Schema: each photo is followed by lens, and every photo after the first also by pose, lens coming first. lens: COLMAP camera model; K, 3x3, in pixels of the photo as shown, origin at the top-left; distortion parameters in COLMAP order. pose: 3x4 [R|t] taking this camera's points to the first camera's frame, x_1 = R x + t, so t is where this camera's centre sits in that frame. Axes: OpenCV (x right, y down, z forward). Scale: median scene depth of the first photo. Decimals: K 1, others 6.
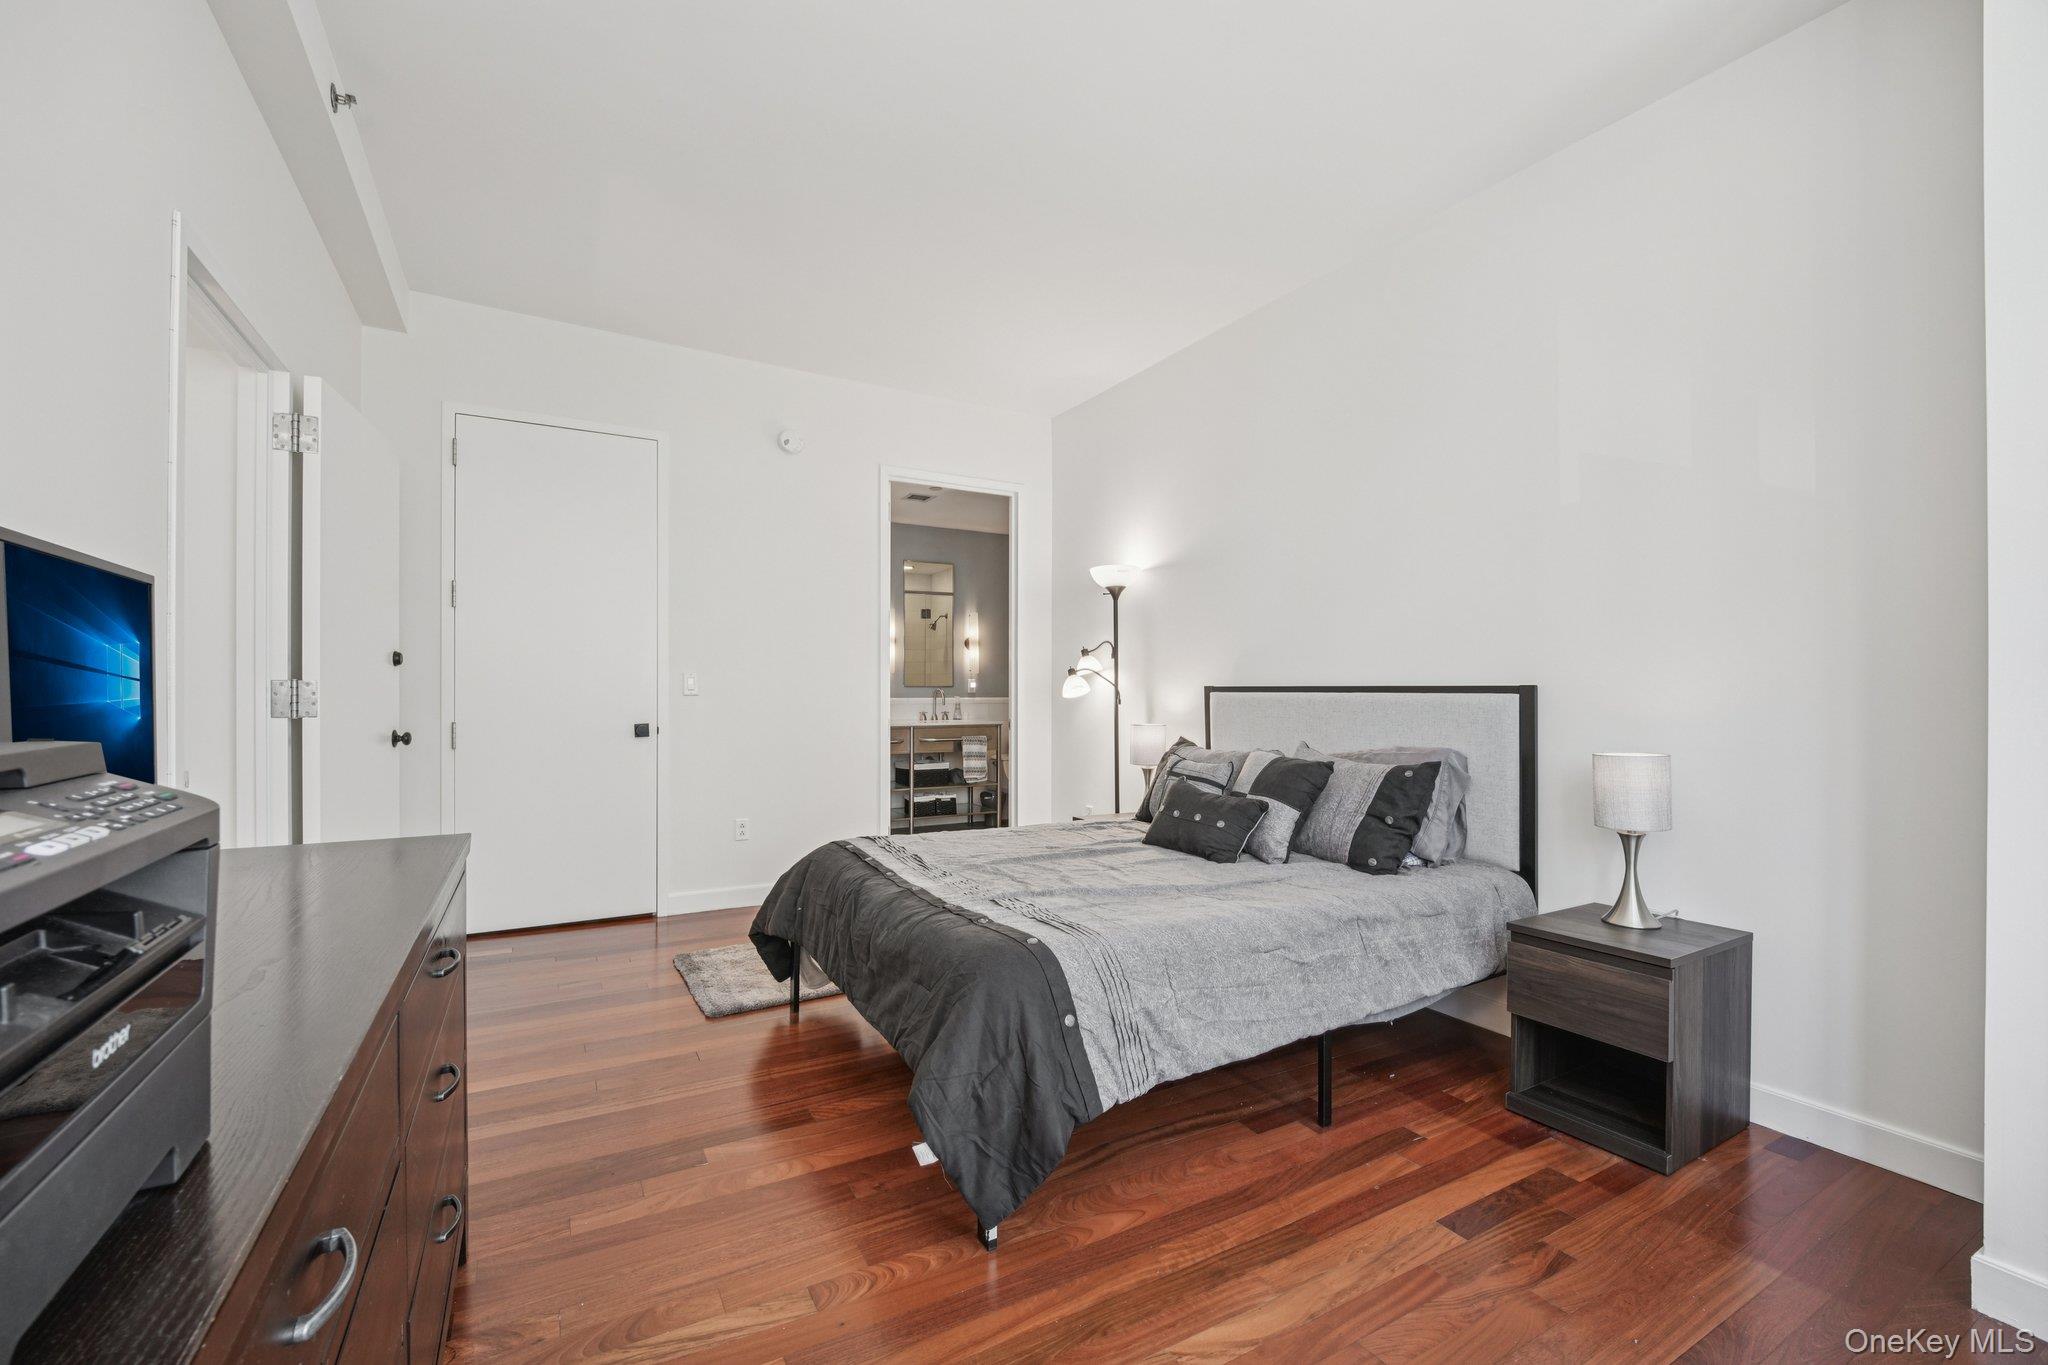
lens RADIAL K [[853.9, 0, 1015.5], [0, 853.9, 688.6], [0, 0, 1]] dist [0.000962, -0.007191]
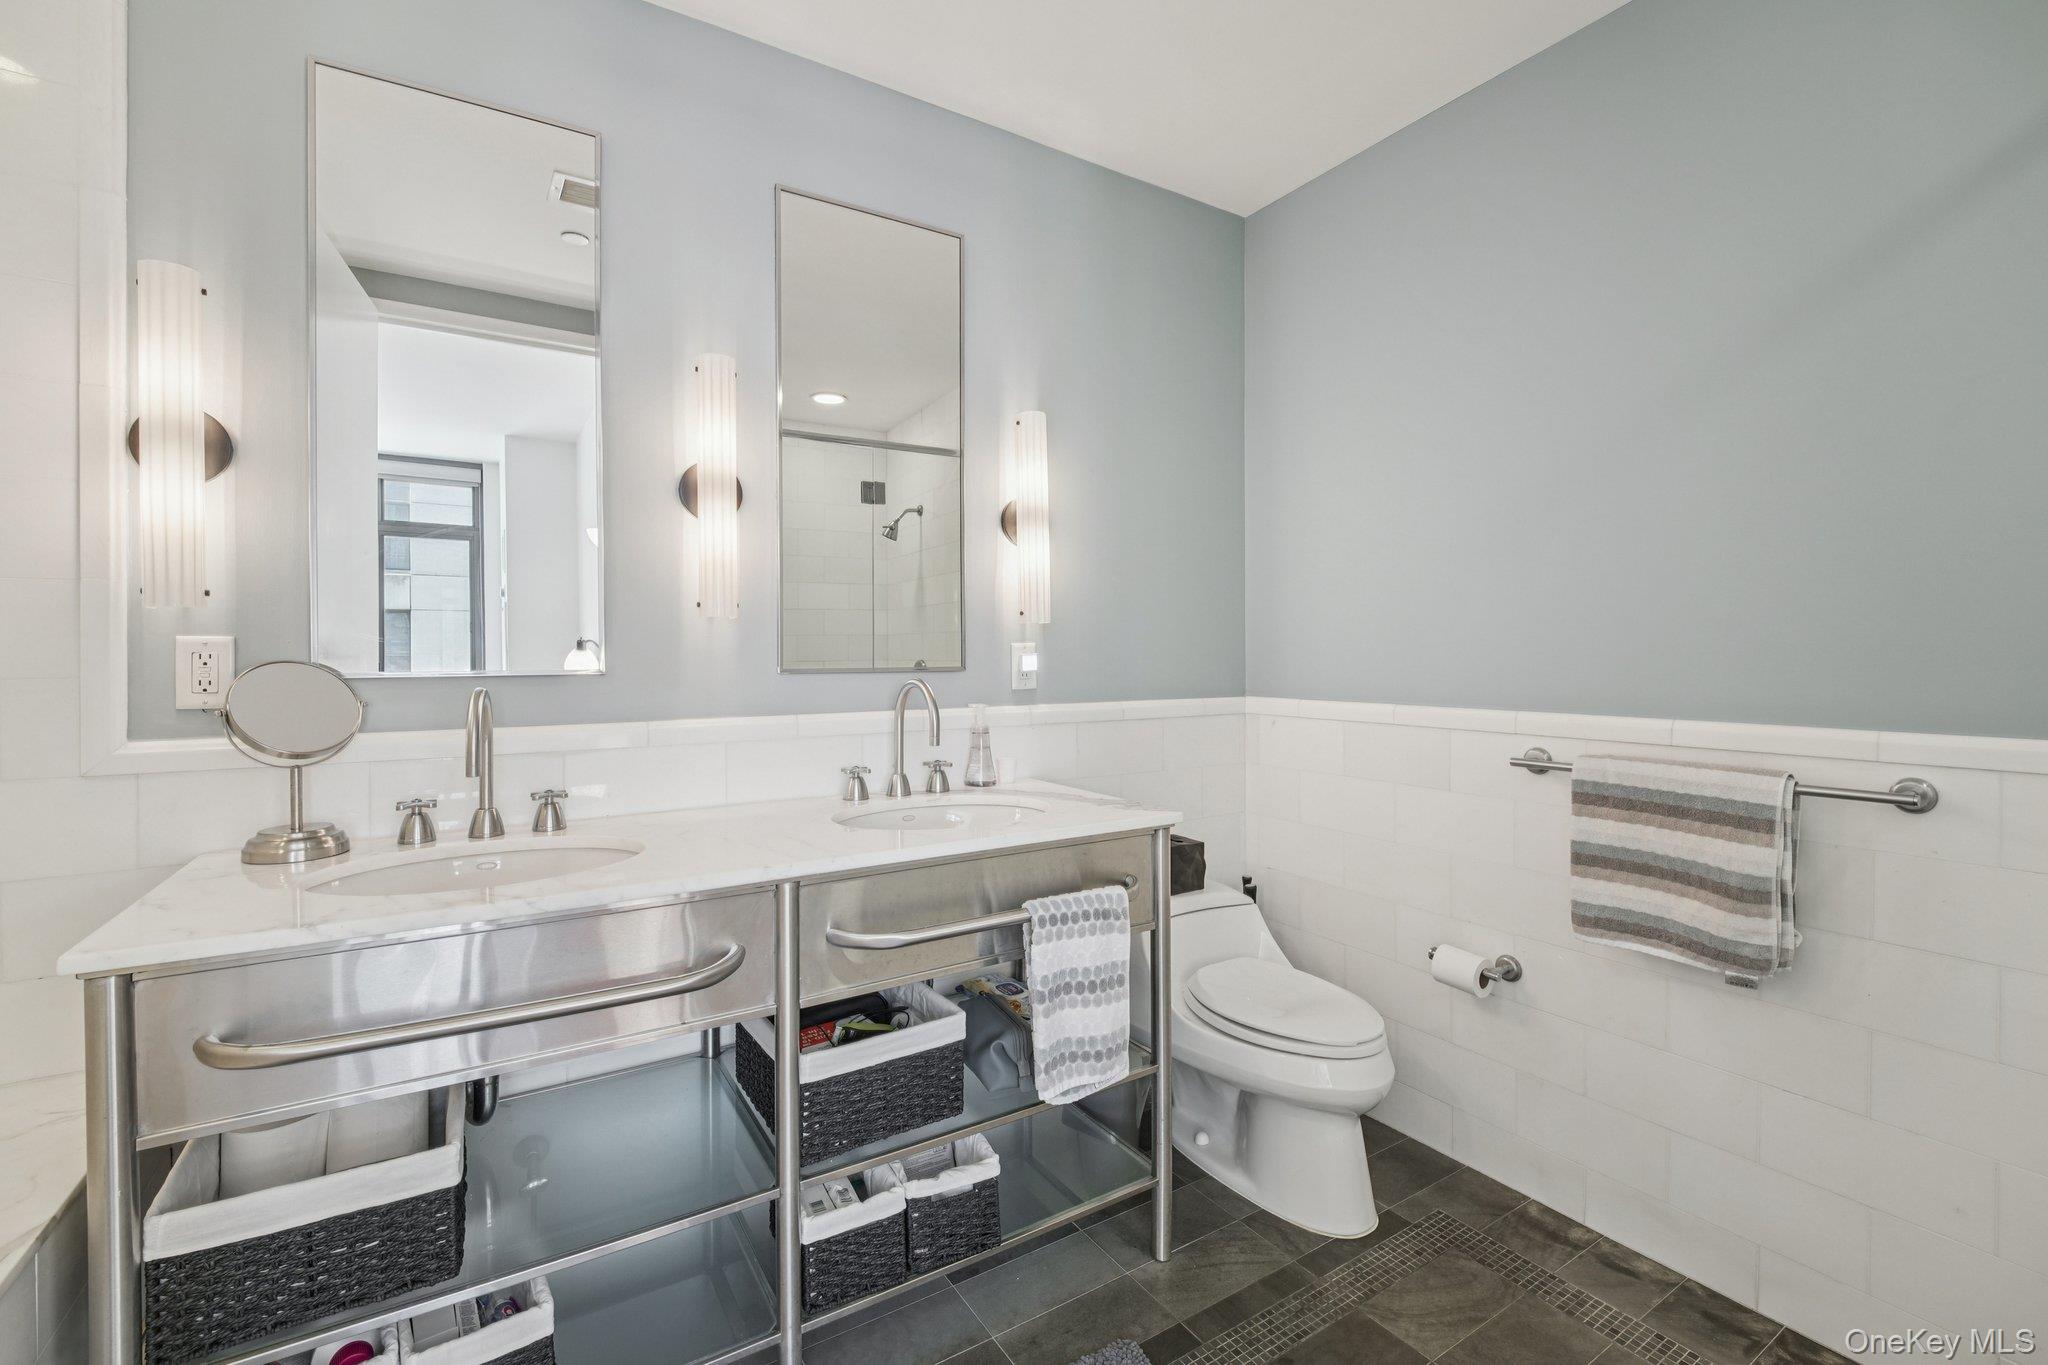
lens RADIAL K [[853.9, 0, 1008.0], [0, 853.9, 676.9], [0, 0, 1]] dist [0.000962, -0.007191]
pose [[0.999286, -0.004111, 0.037558, -0.096684], [0.003464, 0.999845, 0.017267, -0.006186], [-0.037623, -0.017124, 0.999145, 1.008659]]
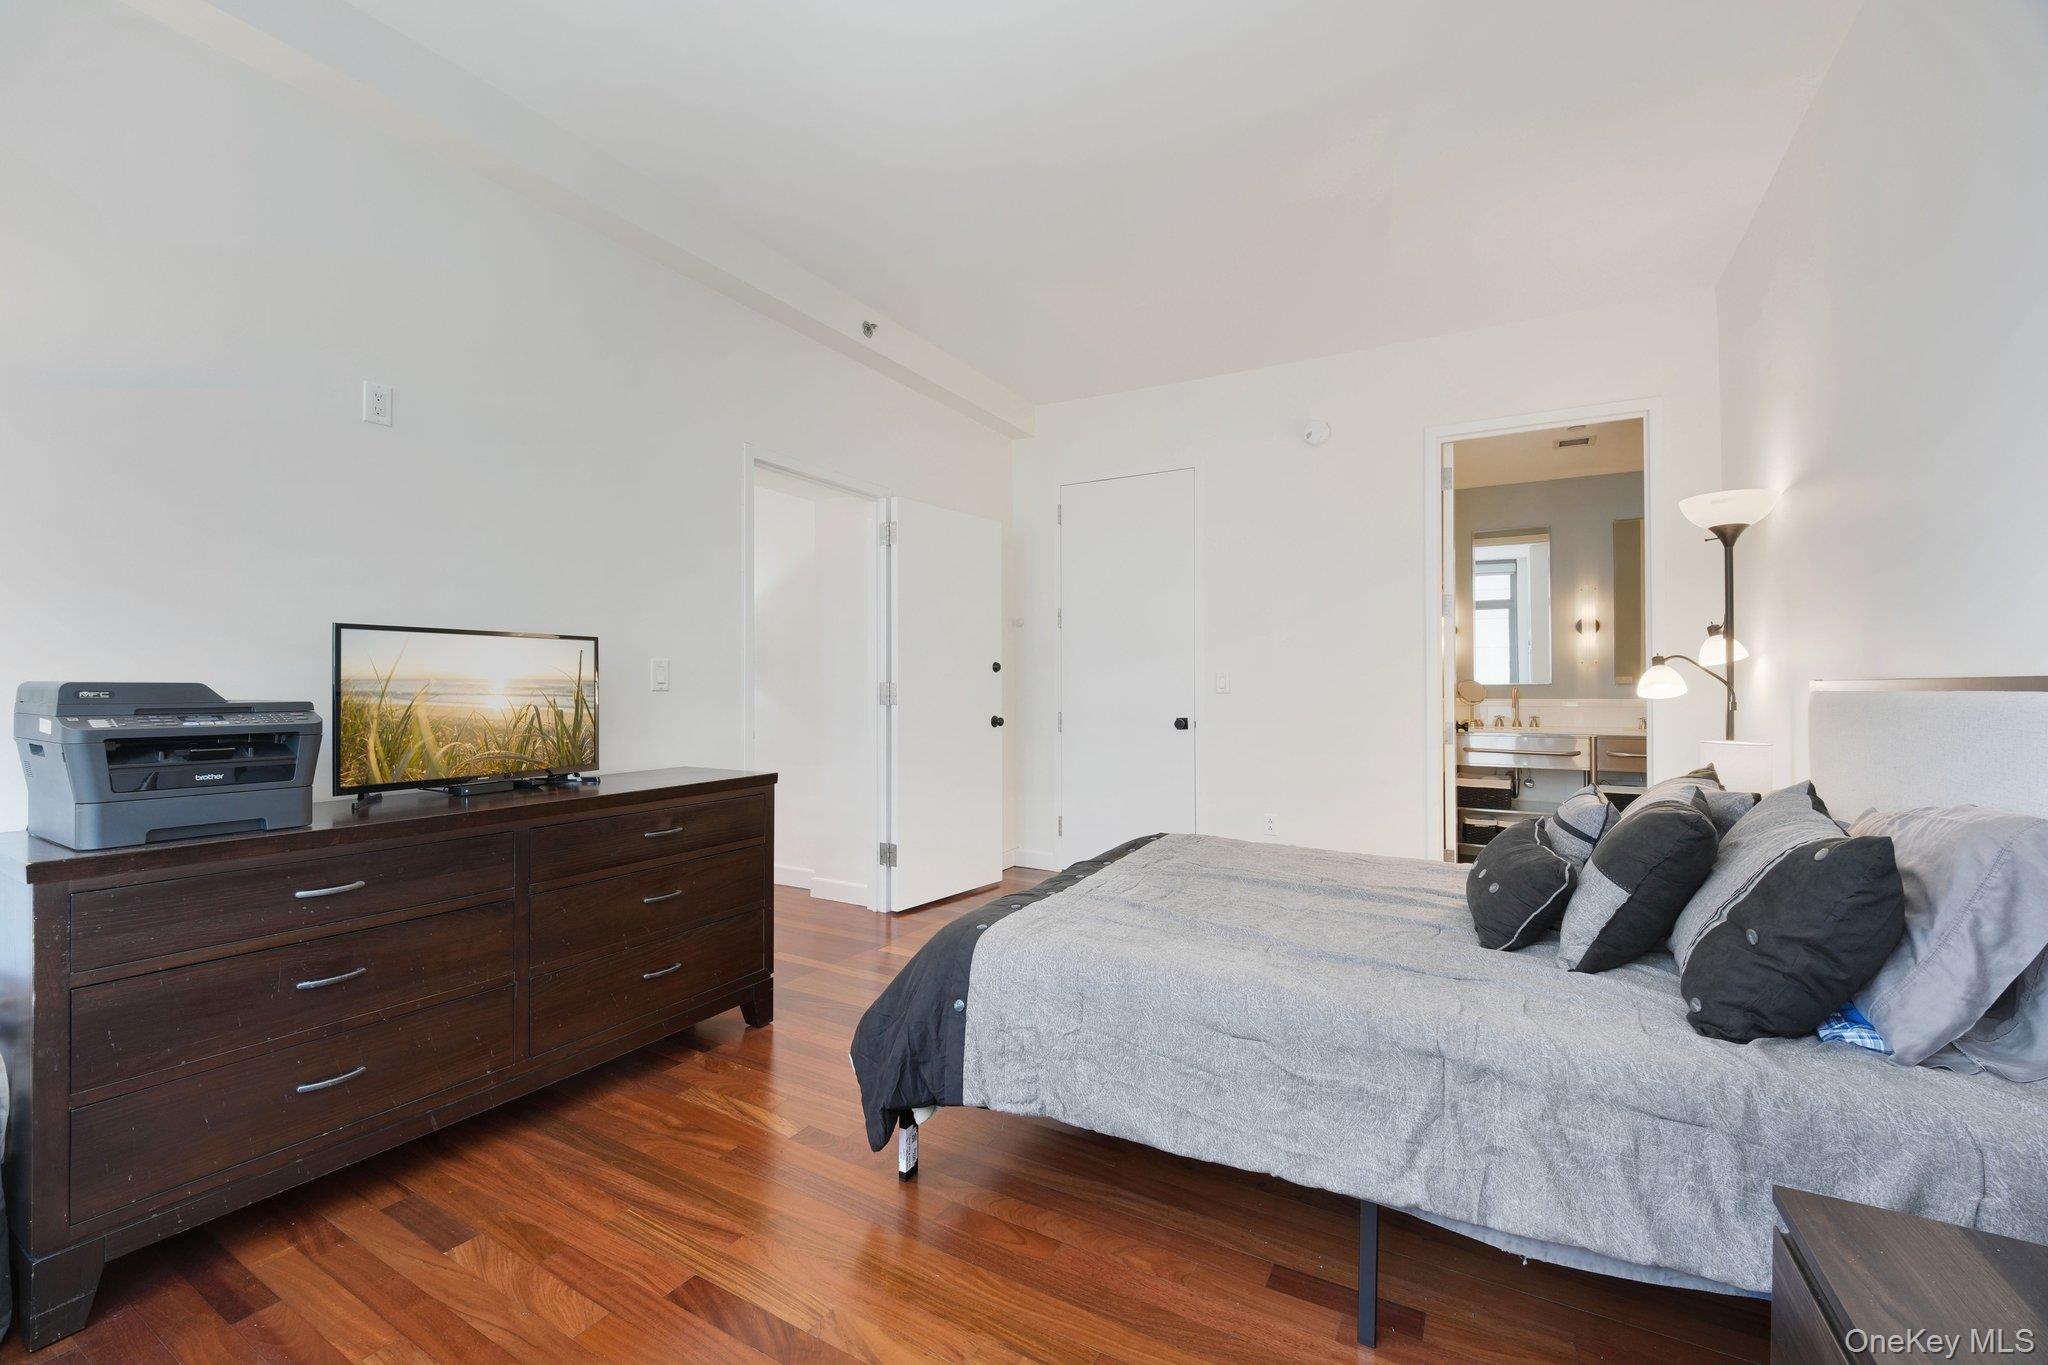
lens RADIAL K [[853.9, 0, 1020.1], [0, 853.9, 674.8], [0, 0, 1]] dist [0.000962, -0.007191]
pose [[0.504346, -0.015099, -0.863370, 0.365045], [0.003987, 0.999877, -0.015156, 0.000224], [0.863493, 0.004201, 0.504344, 0.194966]]
